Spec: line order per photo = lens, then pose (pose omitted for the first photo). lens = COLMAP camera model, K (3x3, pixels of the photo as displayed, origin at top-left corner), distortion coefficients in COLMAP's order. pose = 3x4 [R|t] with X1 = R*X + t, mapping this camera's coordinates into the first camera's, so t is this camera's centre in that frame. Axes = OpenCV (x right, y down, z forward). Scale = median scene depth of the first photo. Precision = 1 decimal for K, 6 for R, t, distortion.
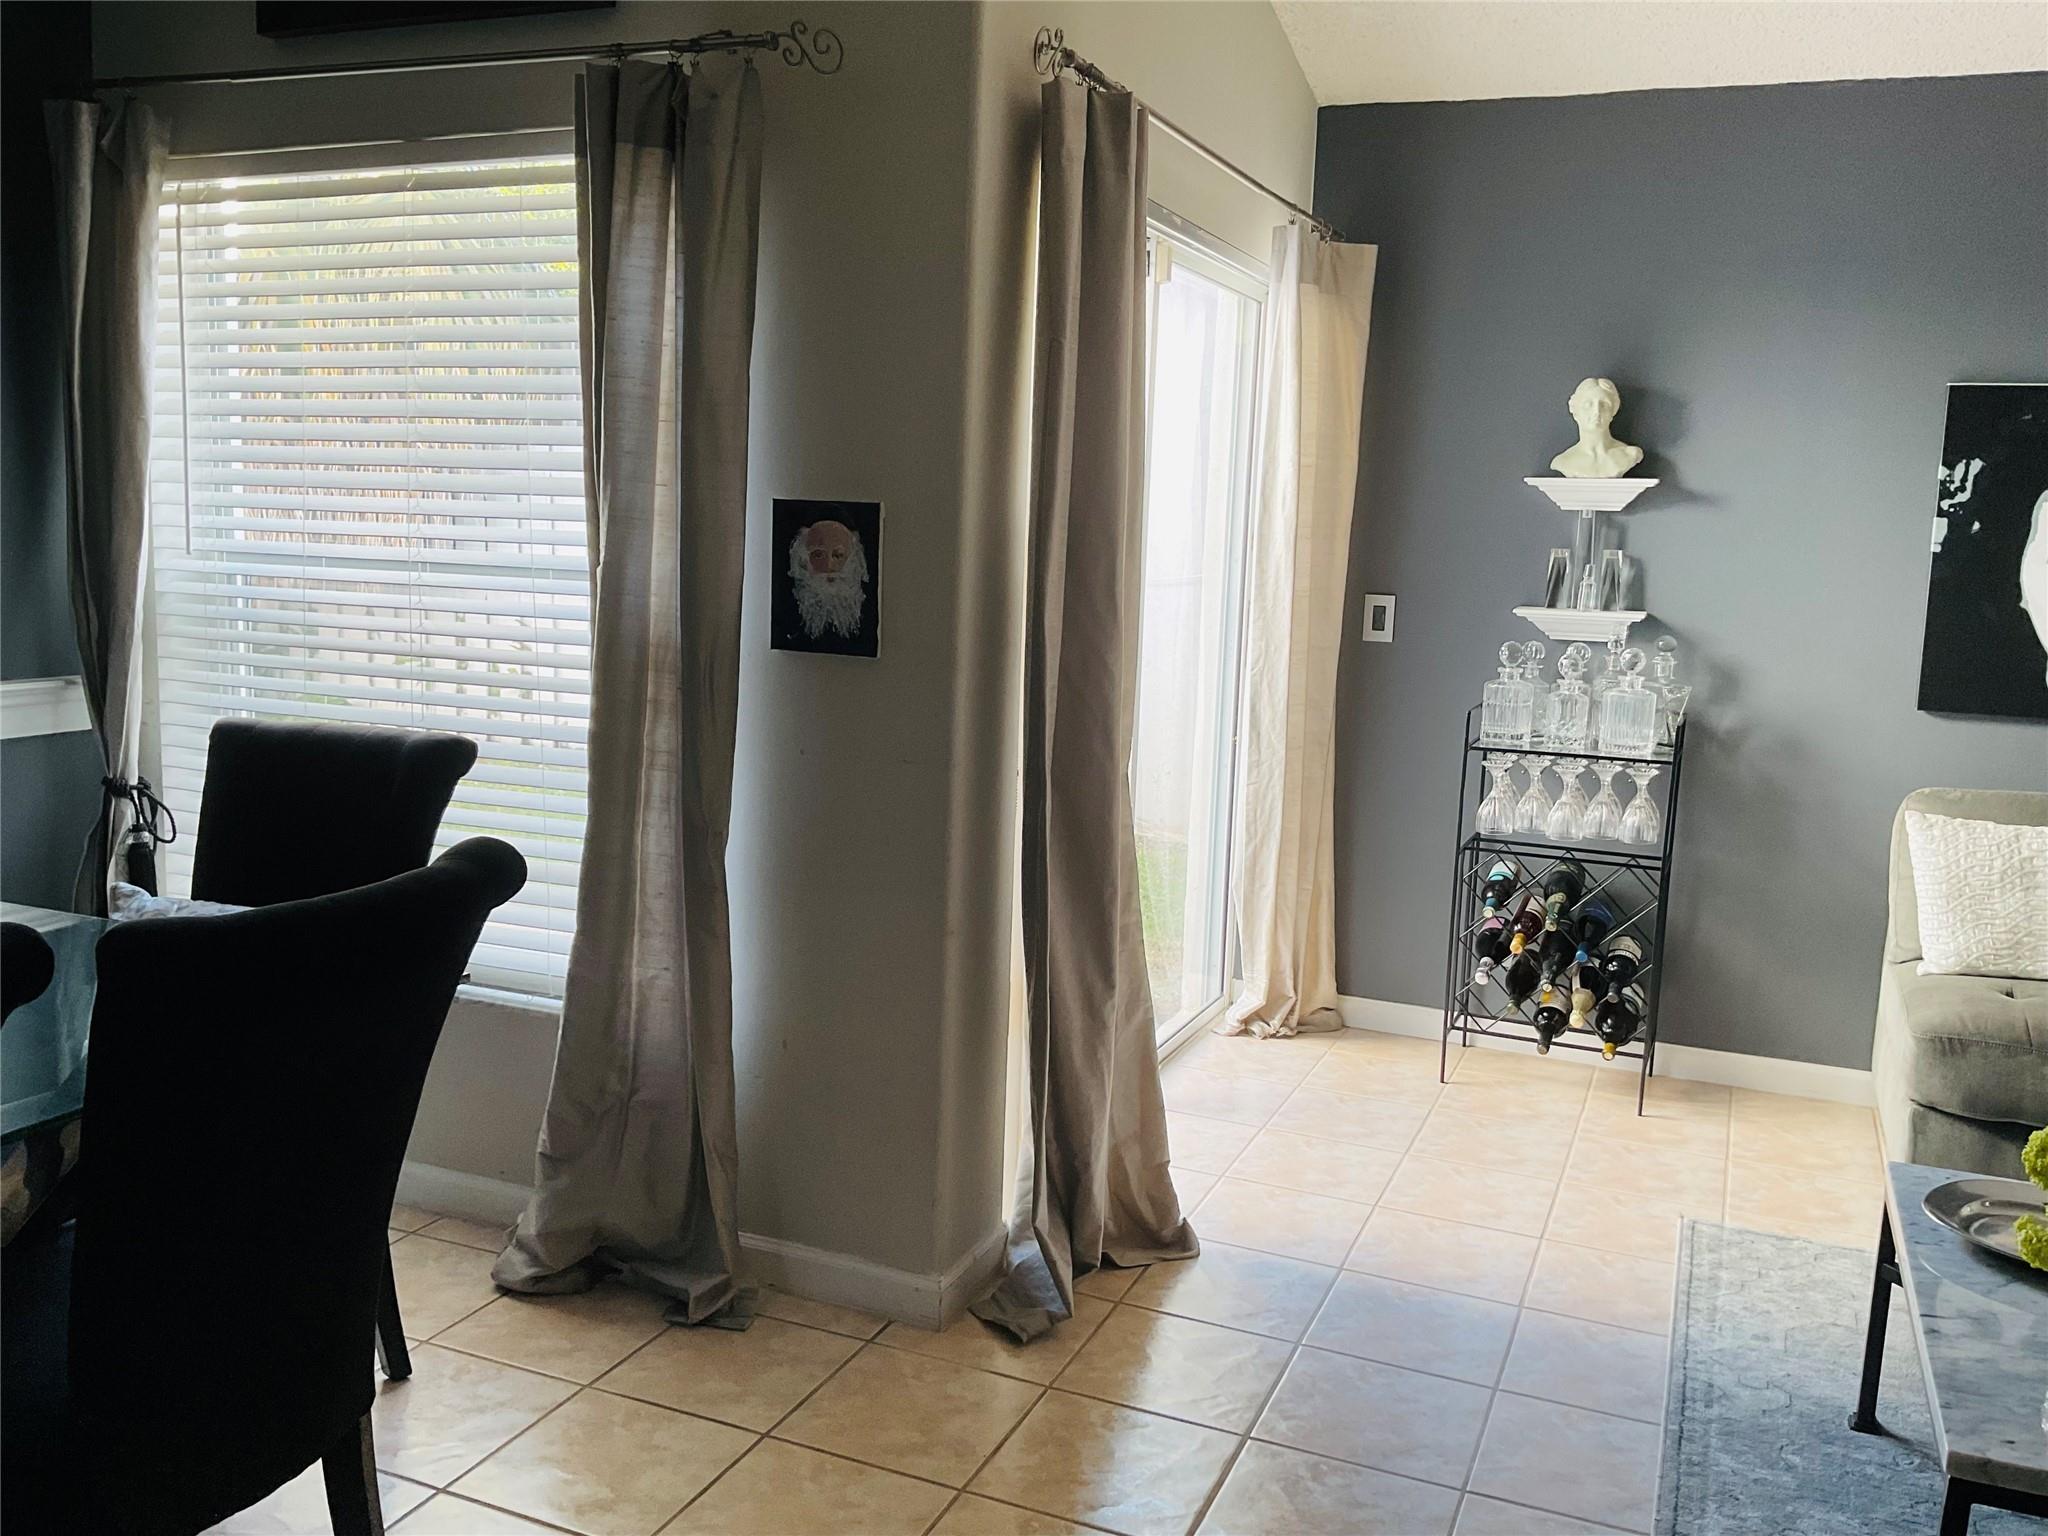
lens RADIAL K [[1745.0, 0, 1061.8], [0, 1745.0, 775.0], [0, 0, 1]] dist [0.081198, -0.134285]
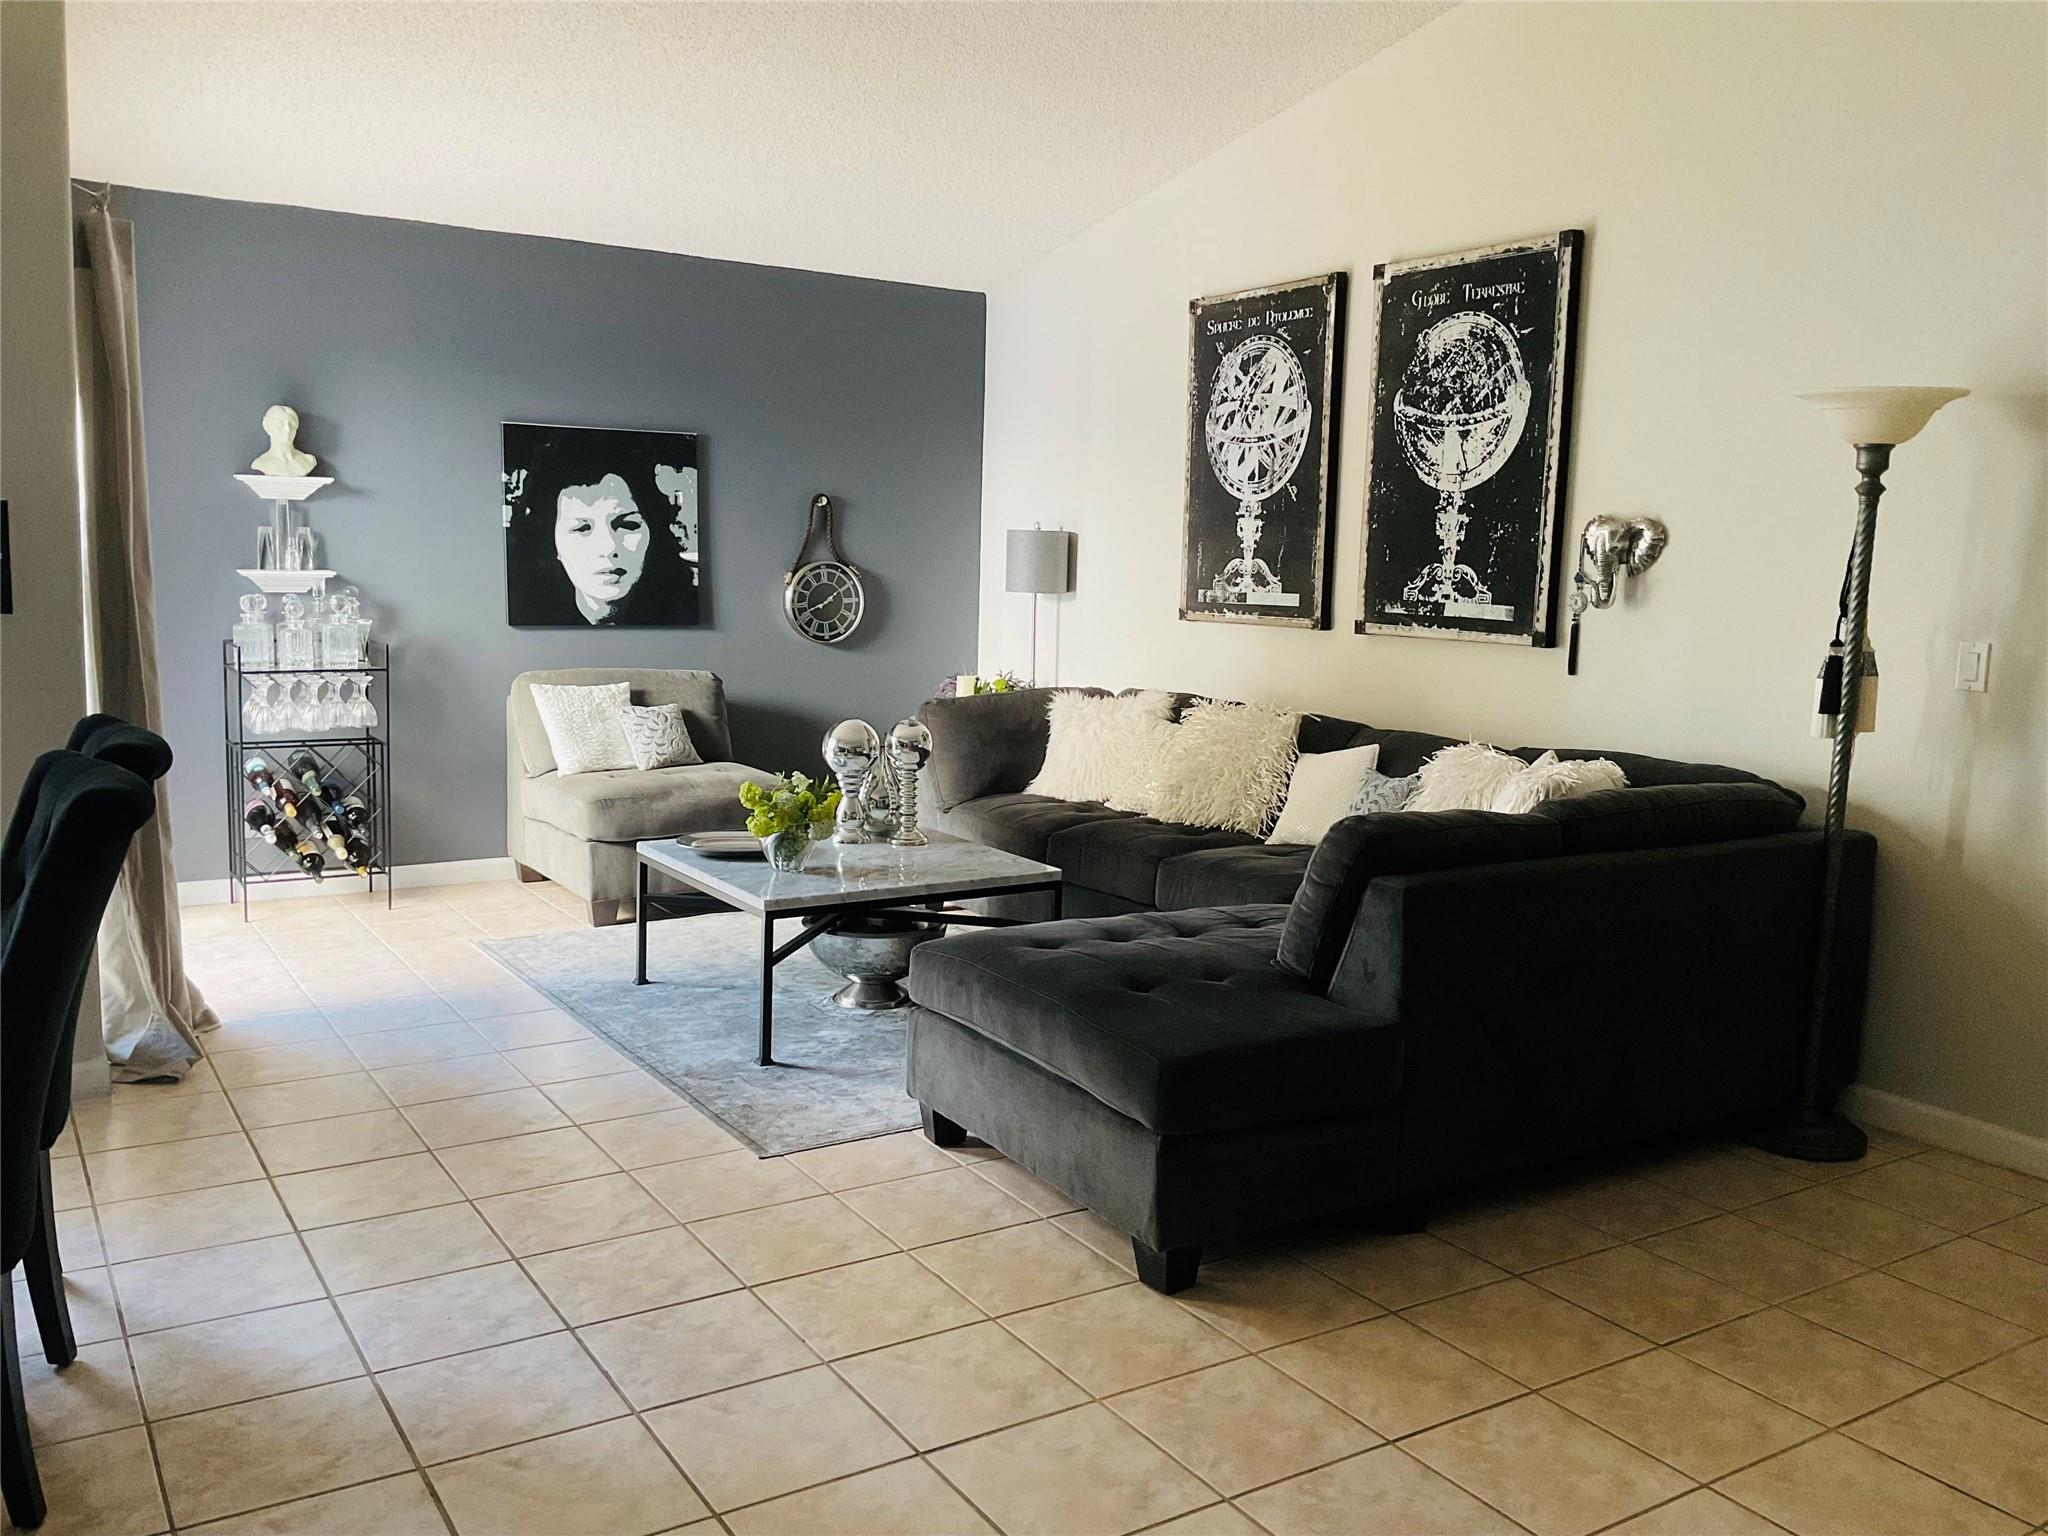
lens RADIAL K [[1745.0, 0, 1028.7], [0, 1745.0, 767.8], [0, 0, 1]] dist [0.081198, -0.134285]
pose [[0.583132, -0.122201, 0.803134, -0.518246], [0.121466, 0.990624, 0.062536, 0.046934], [-0.803246, 0.061087, 0.592507, -0.305018]]
